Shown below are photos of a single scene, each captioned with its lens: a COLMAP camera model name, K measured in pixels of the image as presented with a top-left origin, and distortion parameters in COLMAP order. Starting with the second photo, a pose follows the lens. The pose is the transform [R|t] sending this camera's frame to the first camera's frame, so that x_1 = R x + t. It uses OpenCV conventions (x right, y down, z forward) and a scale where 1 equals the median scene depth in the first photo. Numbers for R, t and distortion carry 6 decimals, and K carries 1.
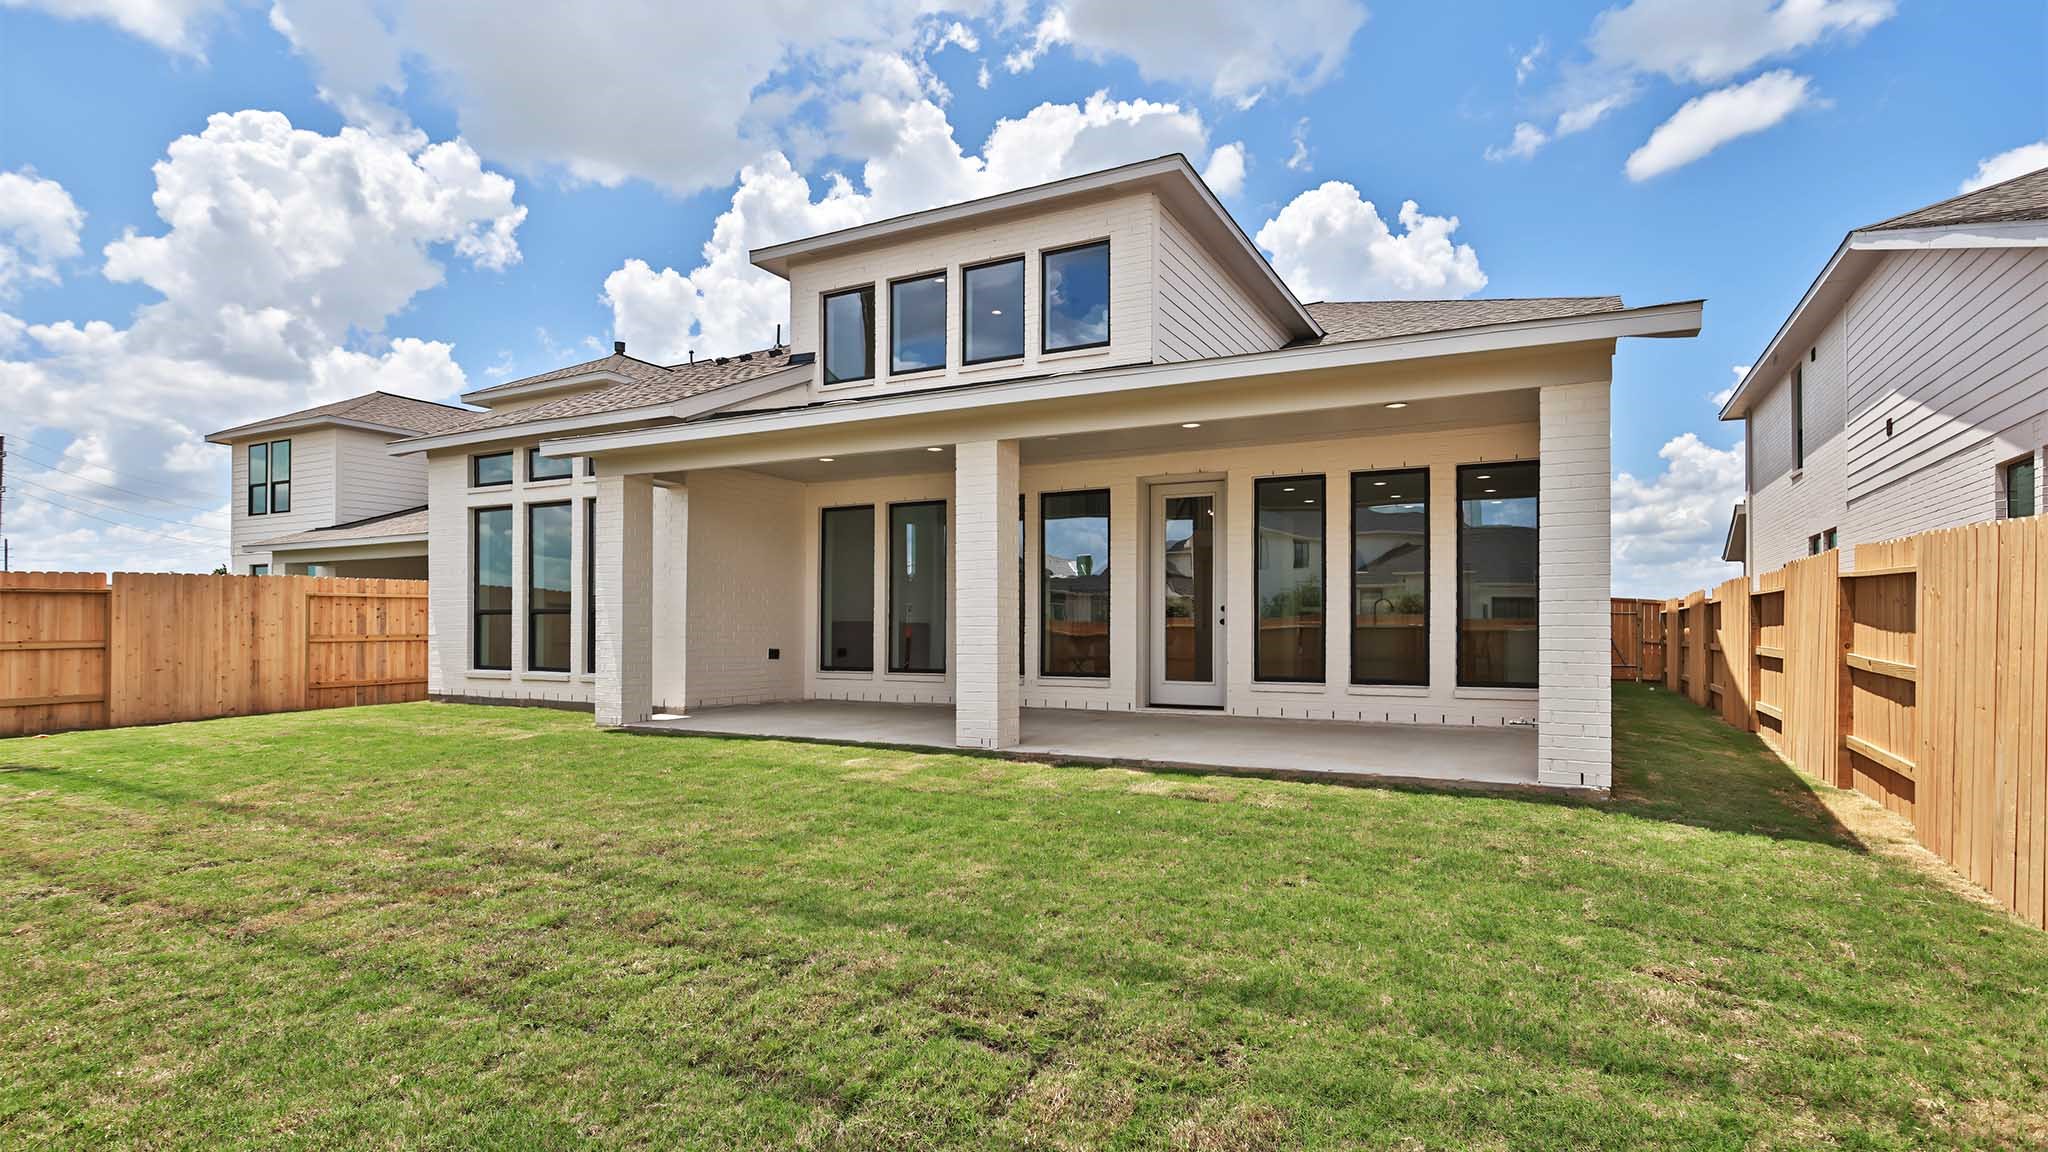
lens RADIAL K [[981.2, 0, 1038.7], [0, 981.2, 635.3], [0, 0, 1]] dist [-0.000058, 0.000003]
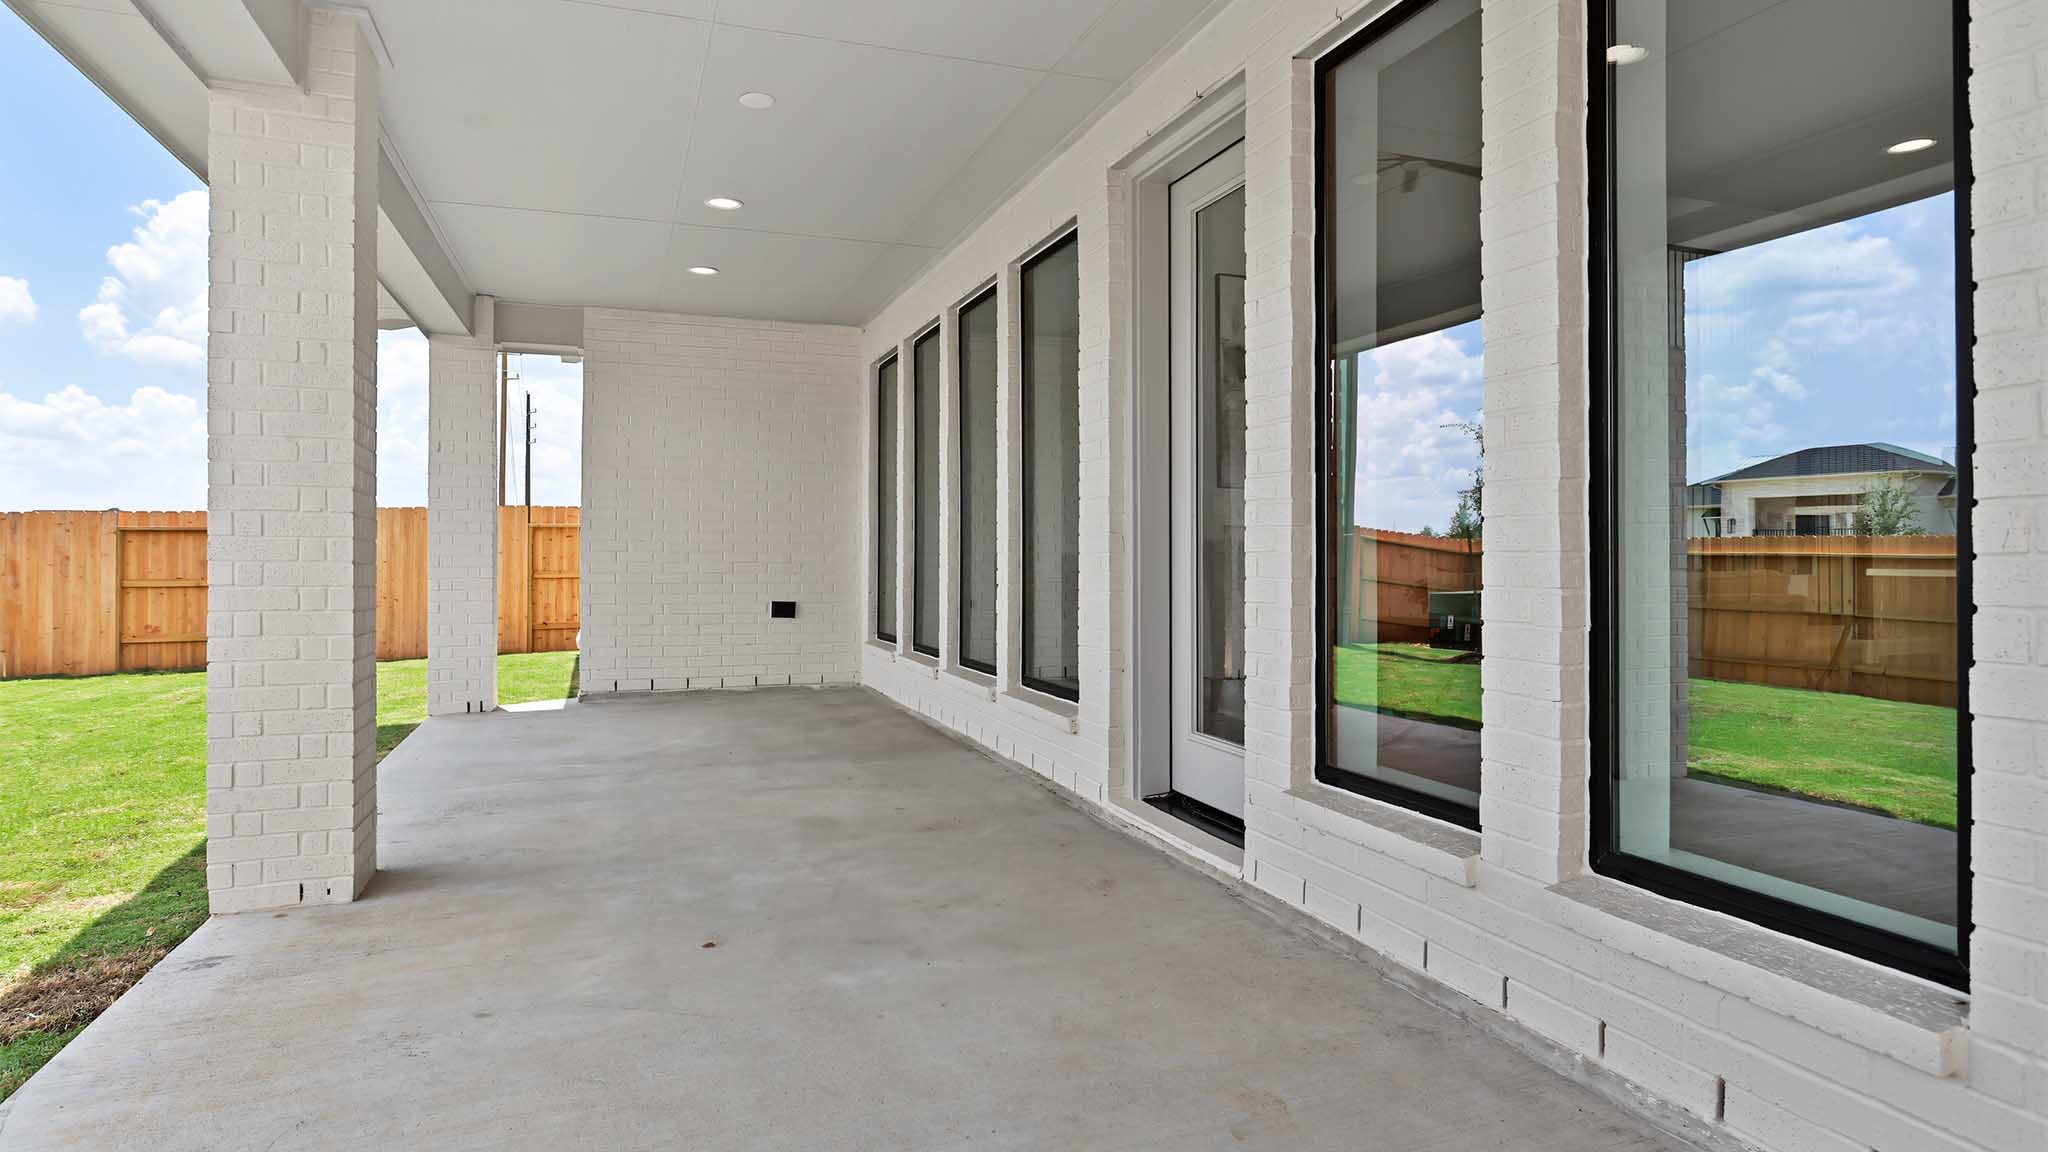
lens RADIAL K [[1094.3, 0, 1025.2], [0, 1094.3, 562.6], [0, 0, 1]] dist [0.000257, 0.000003]
pose [[0.752837, 0.003601, -0.658197, 0.276376], [-0.001792, 0.999993, 0.003421, -0.012142], [0.658205, -0.001396, 0.752838, 0.542038]]
